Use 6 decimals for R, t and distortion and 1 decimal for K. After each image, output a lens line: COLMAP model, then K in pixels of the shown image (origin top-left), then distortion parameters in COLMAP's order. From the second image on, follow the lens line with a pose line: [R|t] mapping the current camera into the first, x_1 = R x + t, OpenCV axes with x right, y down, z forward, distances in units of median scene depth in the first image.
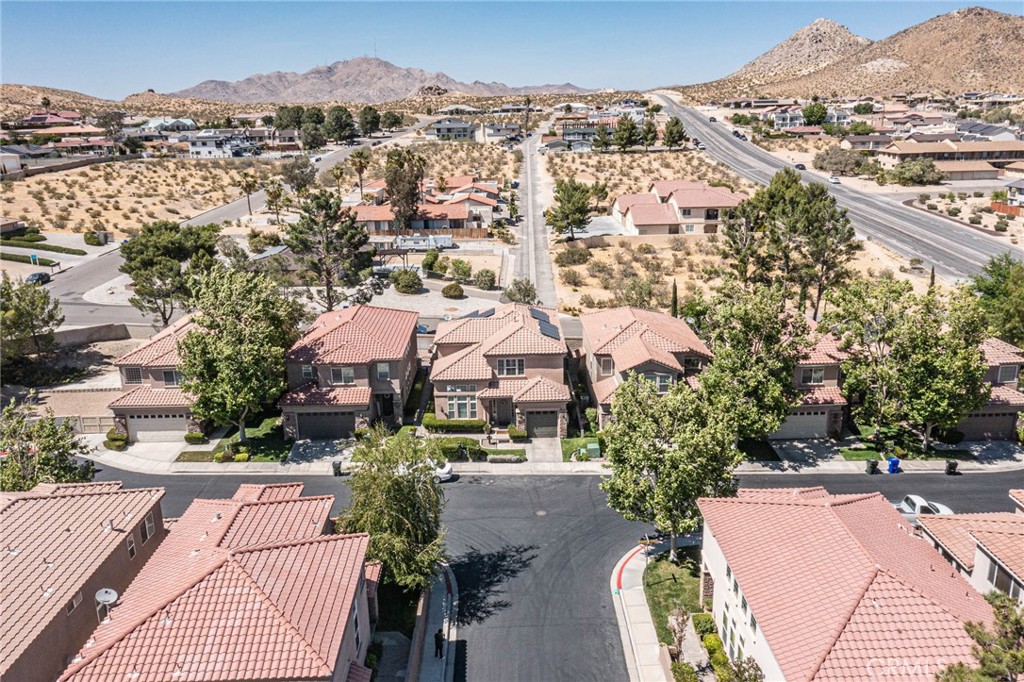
lens RADIAL K [[762.6, 0, 444.4], [0, 762.6, 364.5], [0, 0, 1]] dist [0.000350, 0.000340]
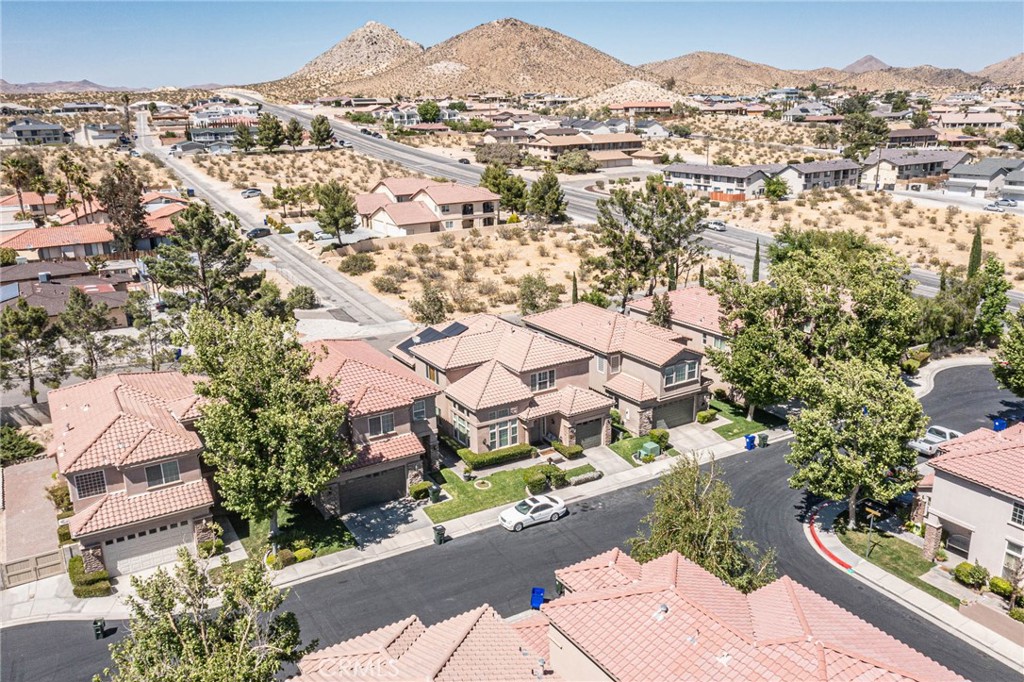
lens RADIAL K [[808.8, 0, 439.2], [0, 808.8, 370.7], [0, 0, 1]] dist [-0.000381, 0.003377]
pose [[0.860160, -0.158054, 0.484916, -0.160104], [0.163019, 0.986096, 0.032239, -0.019576], [-0.483270, 0.051320, 0.873966, 0.069848]]
